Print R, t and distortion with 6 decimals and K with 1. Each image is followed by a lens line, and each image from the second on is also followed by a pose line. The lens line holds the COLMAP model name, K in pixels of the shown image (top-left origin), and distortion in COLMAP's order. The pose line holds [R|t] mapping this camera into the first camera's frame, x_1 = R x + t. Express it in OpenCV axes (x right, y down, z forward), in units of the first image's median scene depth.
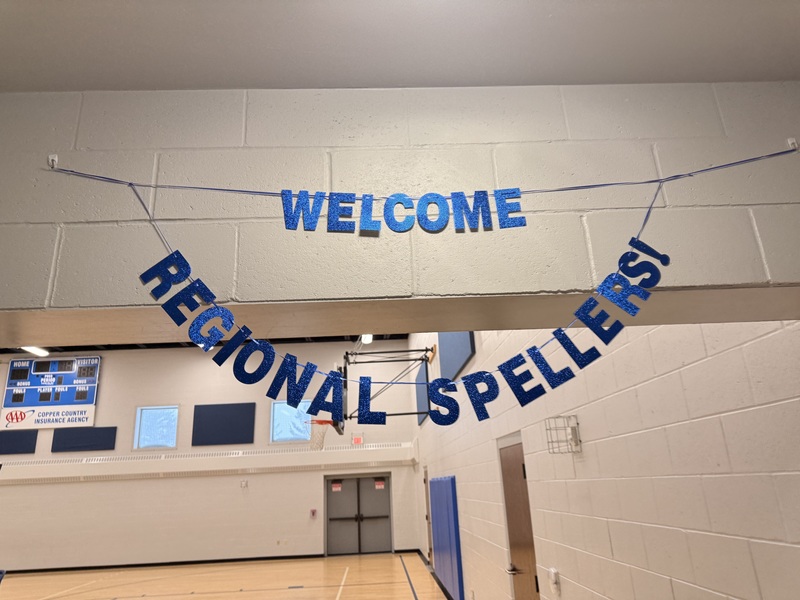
lens RADIAL K [[561.4, 0, 396.8], [0, 561.4, 301.3], [0, 0, 1]] dist [0.056474, -0.004474]
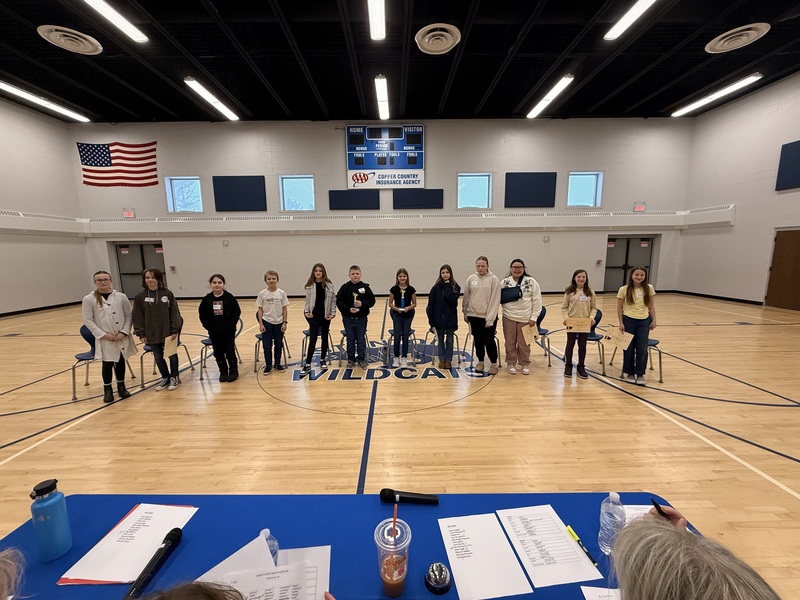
lens RADIAL K [[323.2, 0, 399.9], [0, 323.2, 299.2], [0, 0, 1]] dist [-0.024605, -0.000175]
pose [[0.999686, 0.024280, -0.006207, -0.570357], [-0.018477, 0.881401, 0.472007, 0.105907], [0.016931, -0.471744, 0.881573, 0.295663]]
